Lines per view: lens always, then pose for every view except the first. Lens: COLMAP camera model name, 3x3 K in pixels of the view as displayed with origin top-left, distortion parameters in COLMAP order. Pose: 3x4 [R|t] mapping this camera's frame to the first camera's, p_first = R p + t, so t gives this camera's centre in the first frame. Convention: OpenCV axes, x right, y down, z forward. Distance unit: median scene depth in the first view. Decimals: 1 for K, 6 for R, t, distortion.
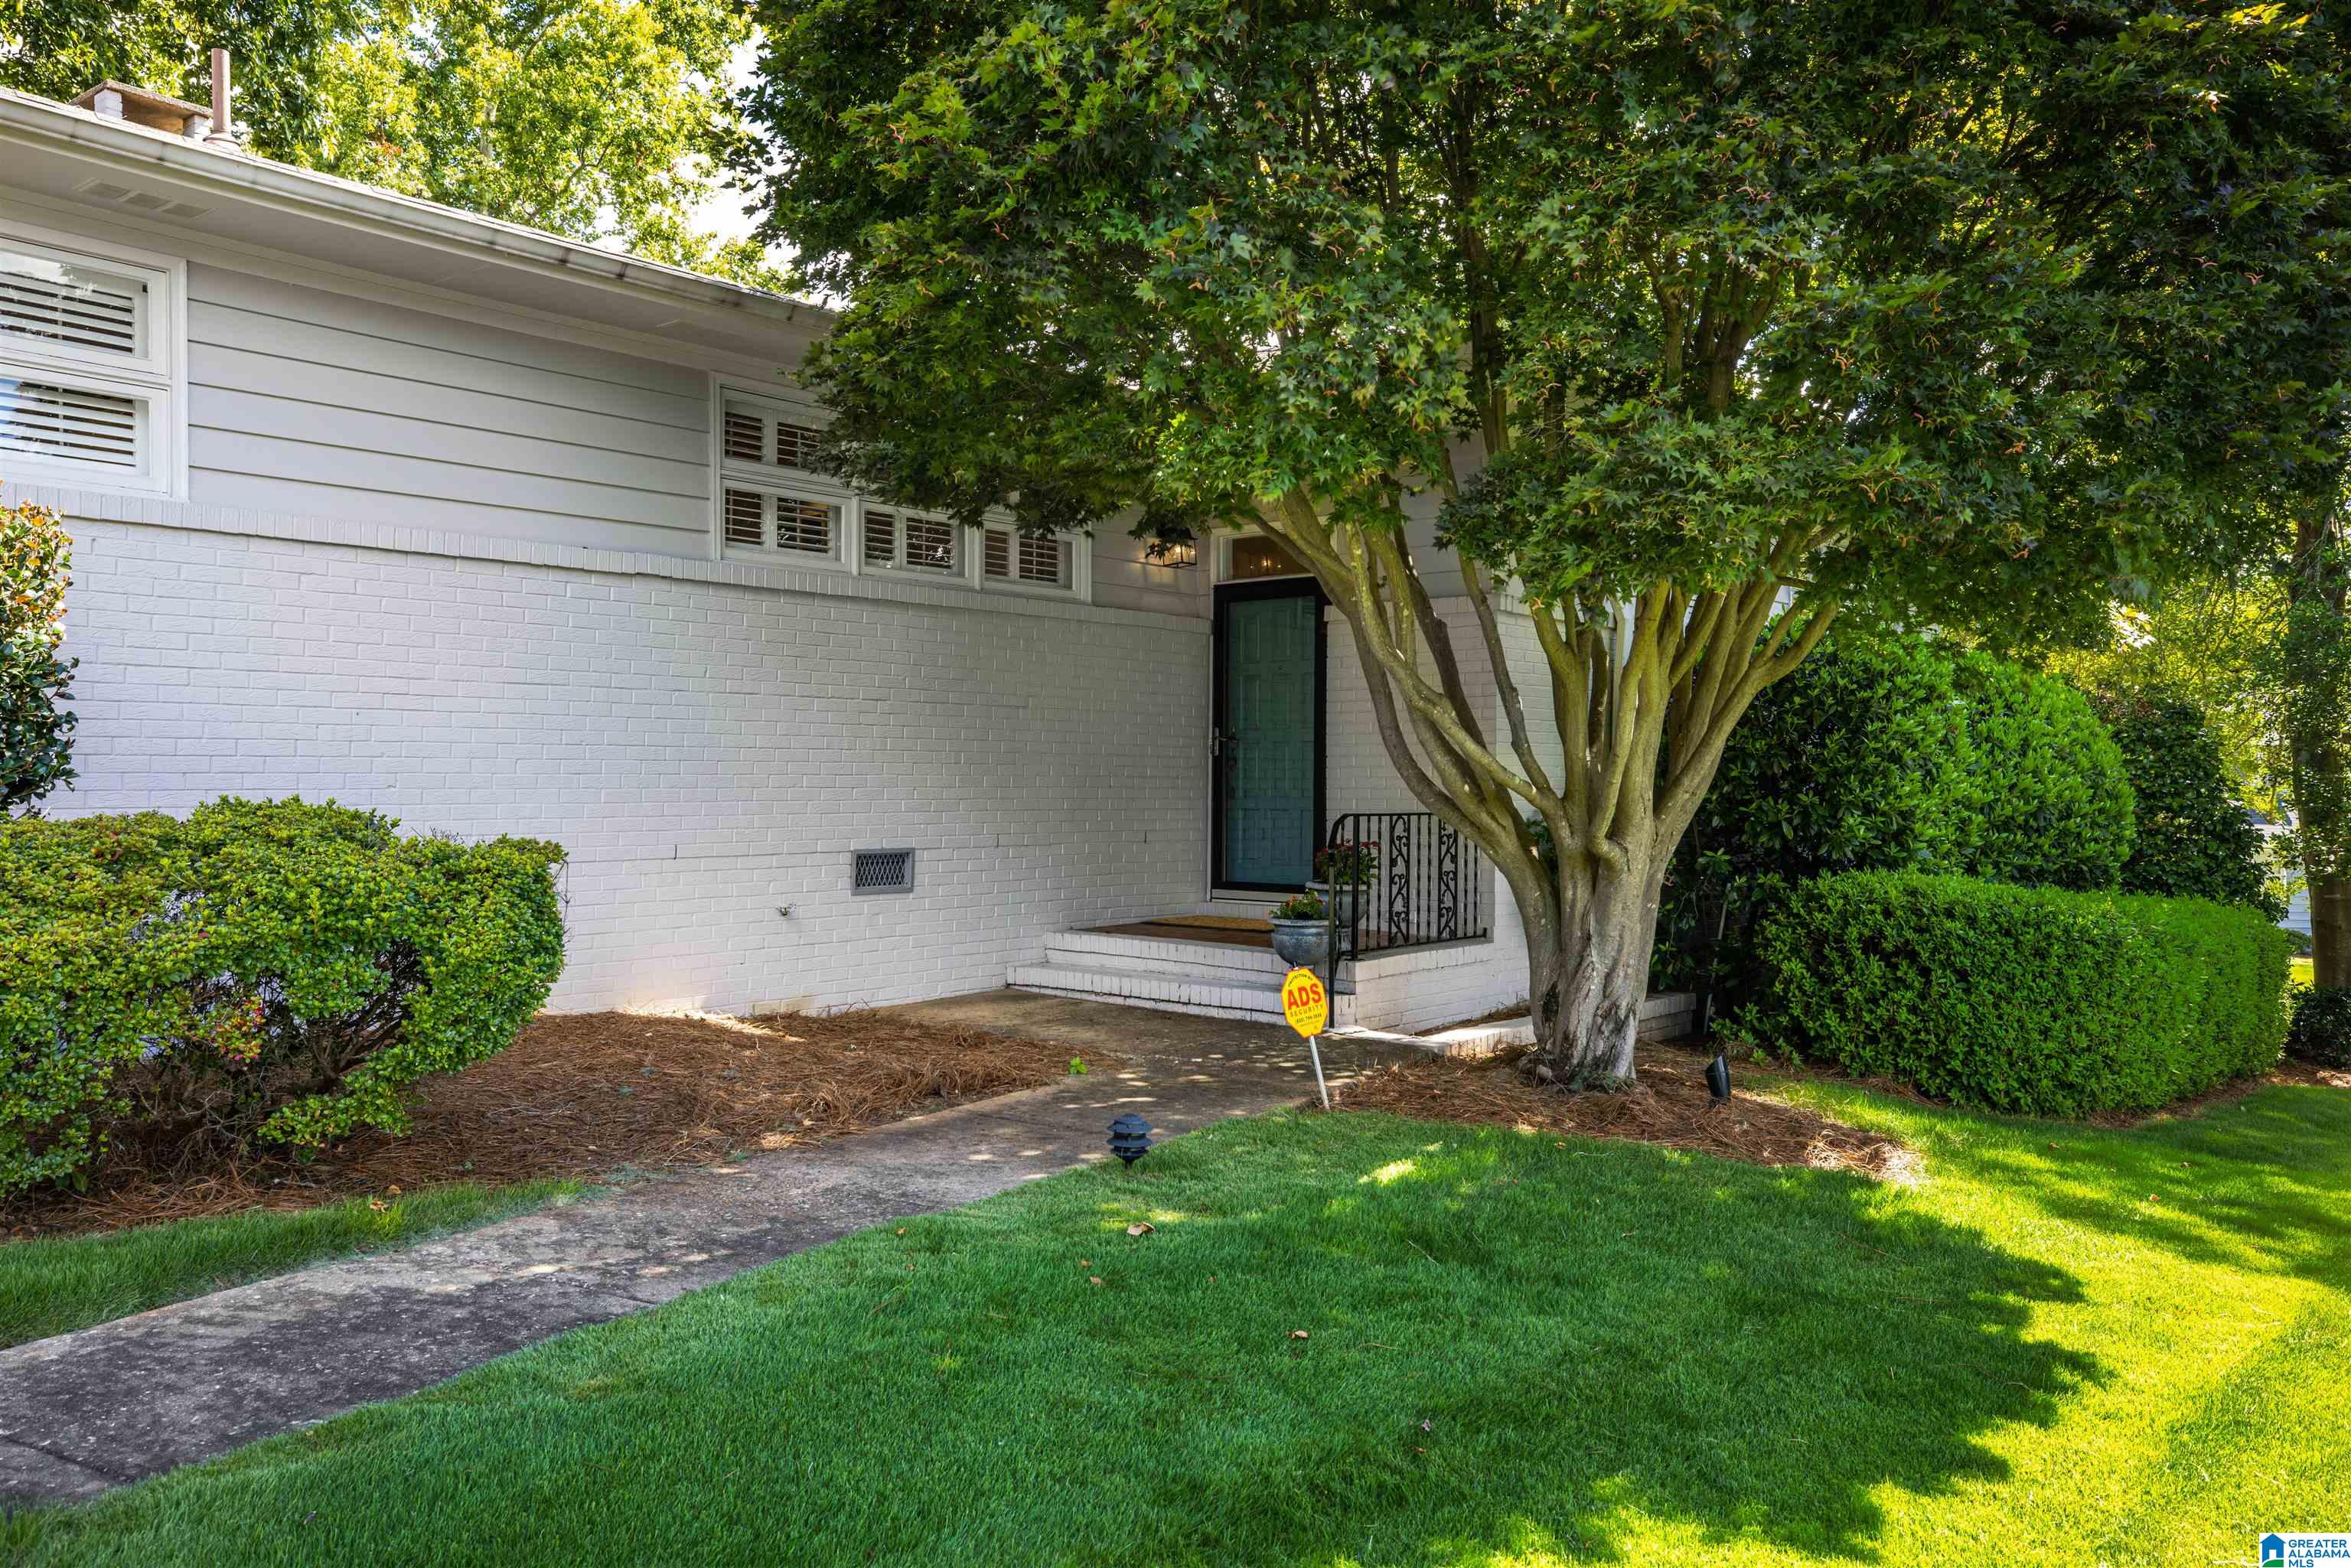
lens RADIAL K [[1751.7, 0, 1181.5], [0, 1751.7, 799.6], [0, 0, 1]] dist [0.010187, 0.001353]
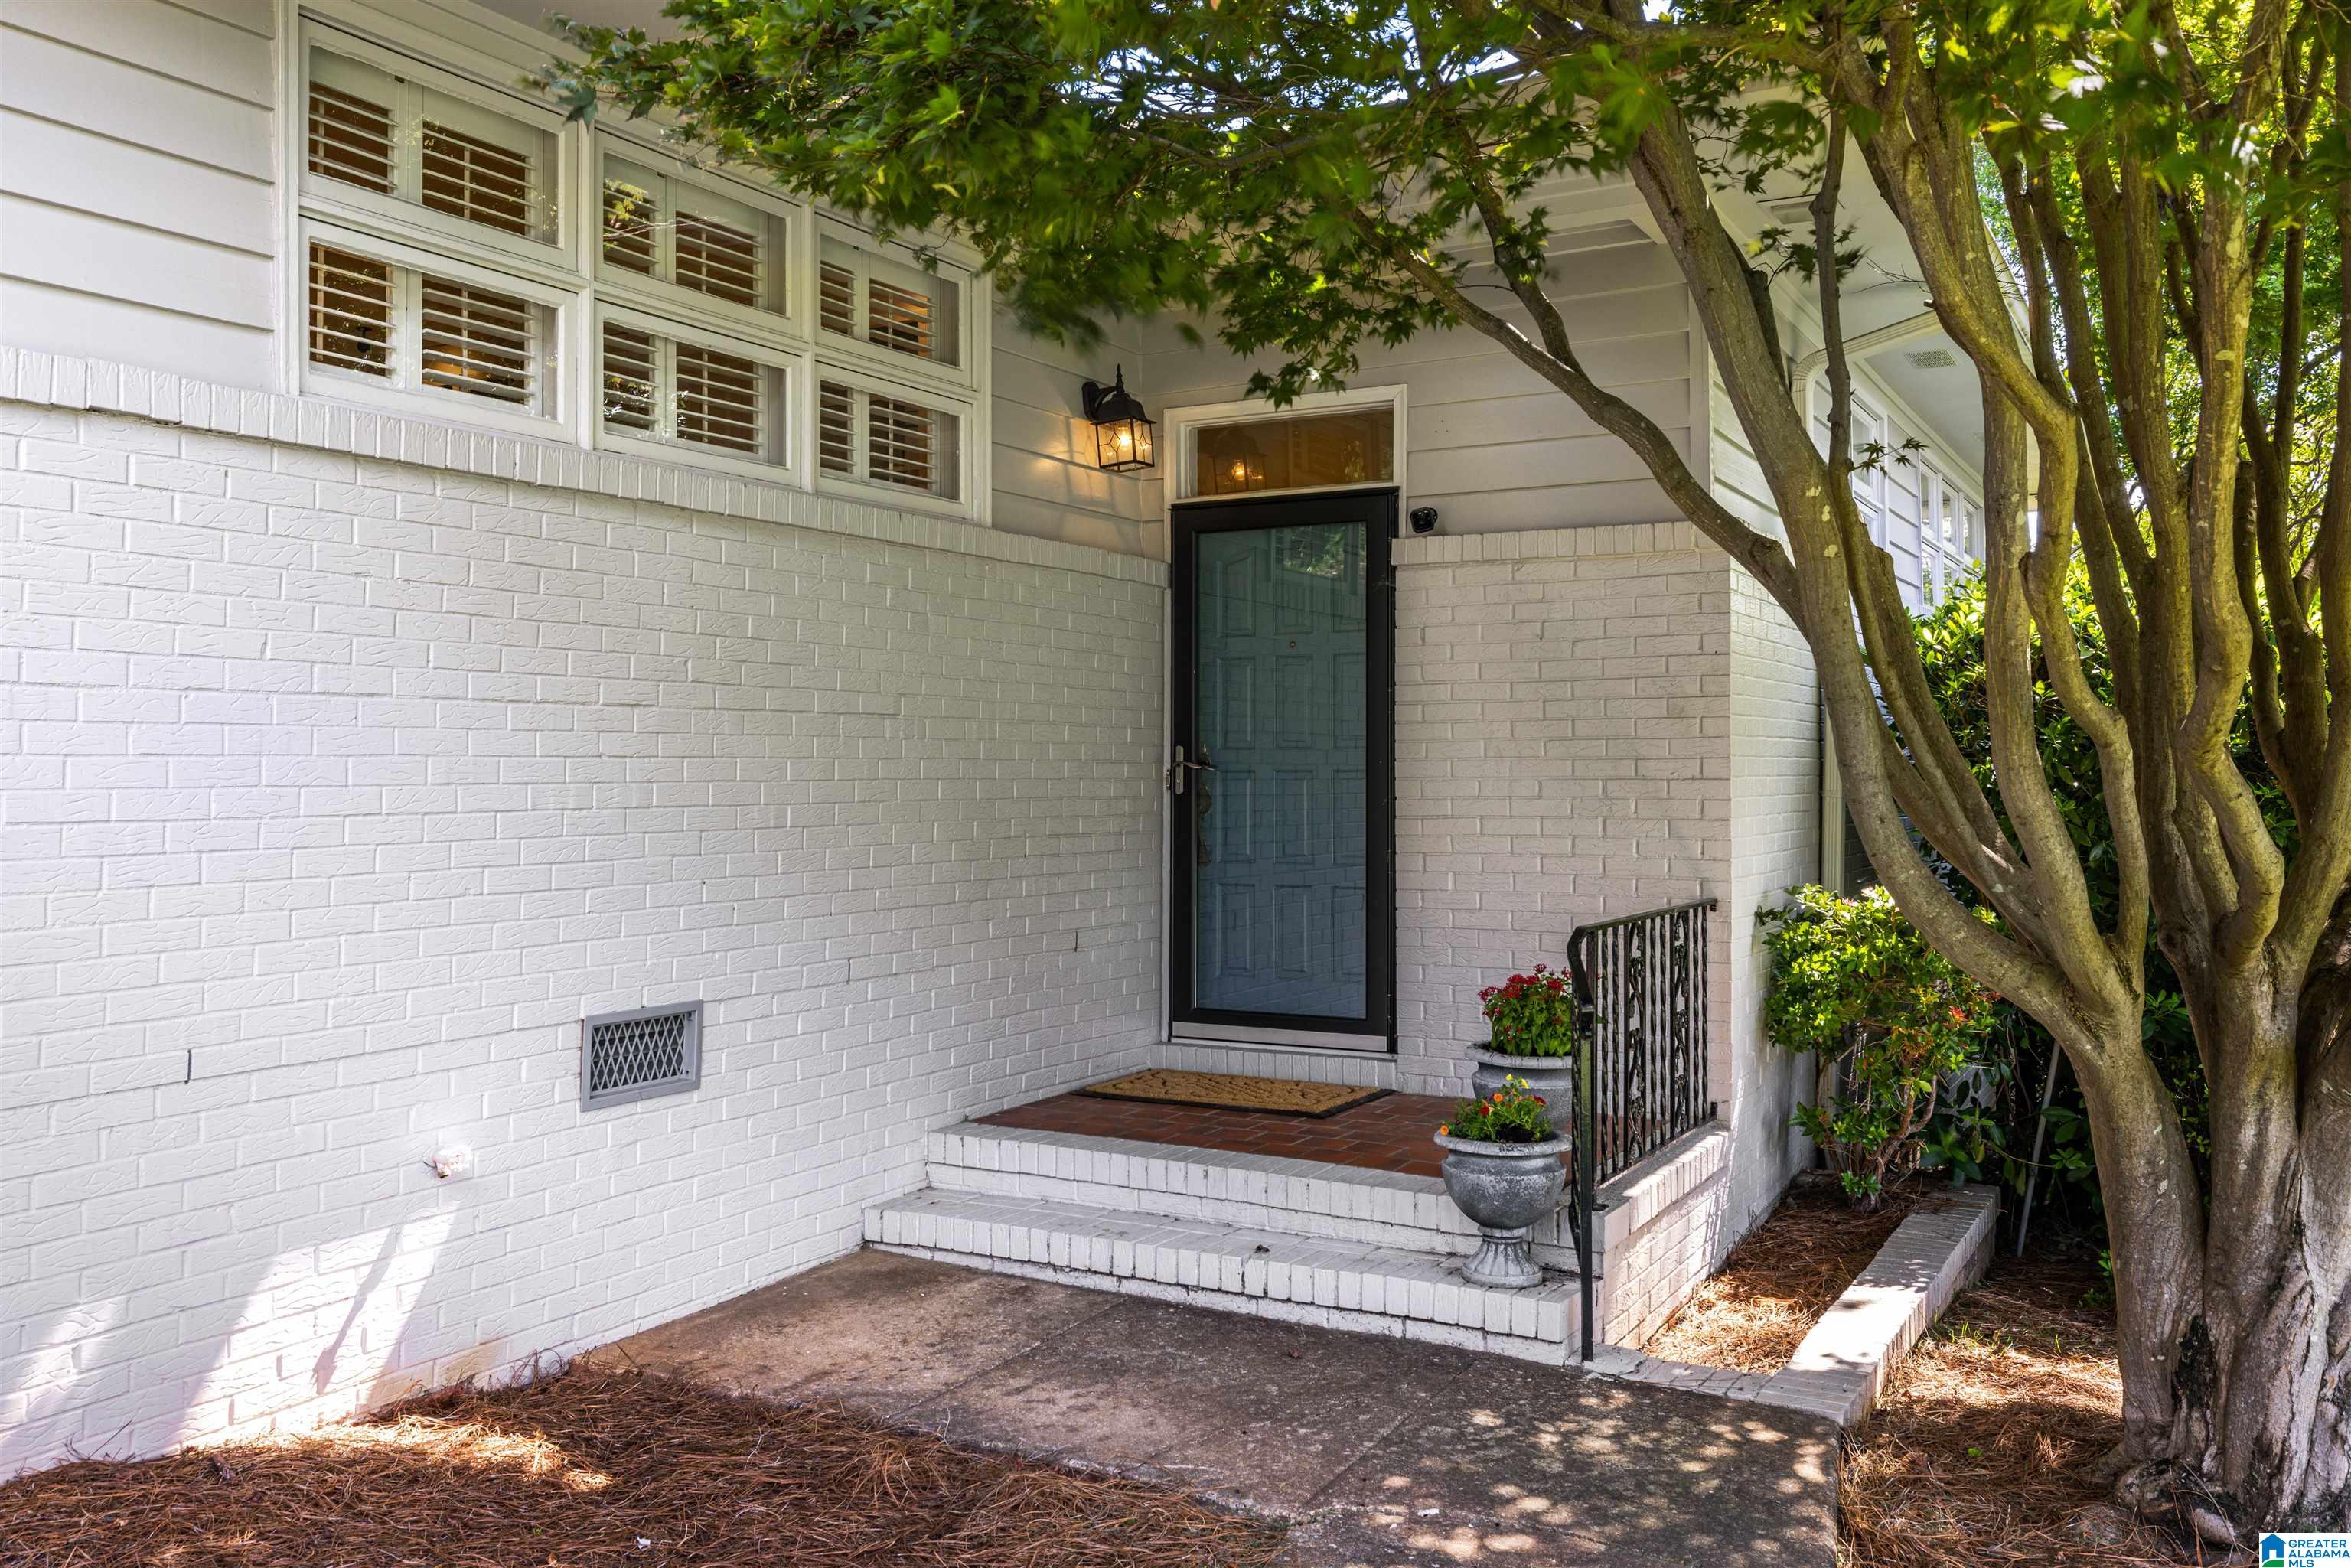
lens RADIAL K [[1976.3, 0, 1169.9], [0, 1976.3, 759.6], [0, 0, 1]] dist [-0.007273, 0.001871]
pose [[0.984244, -0.004309, 0.176761, -0.123301], [0.007398, 0.999831, -0.016822, -0.031303], [-0.176658, 0.017865, 0.984110, 0.431271]]
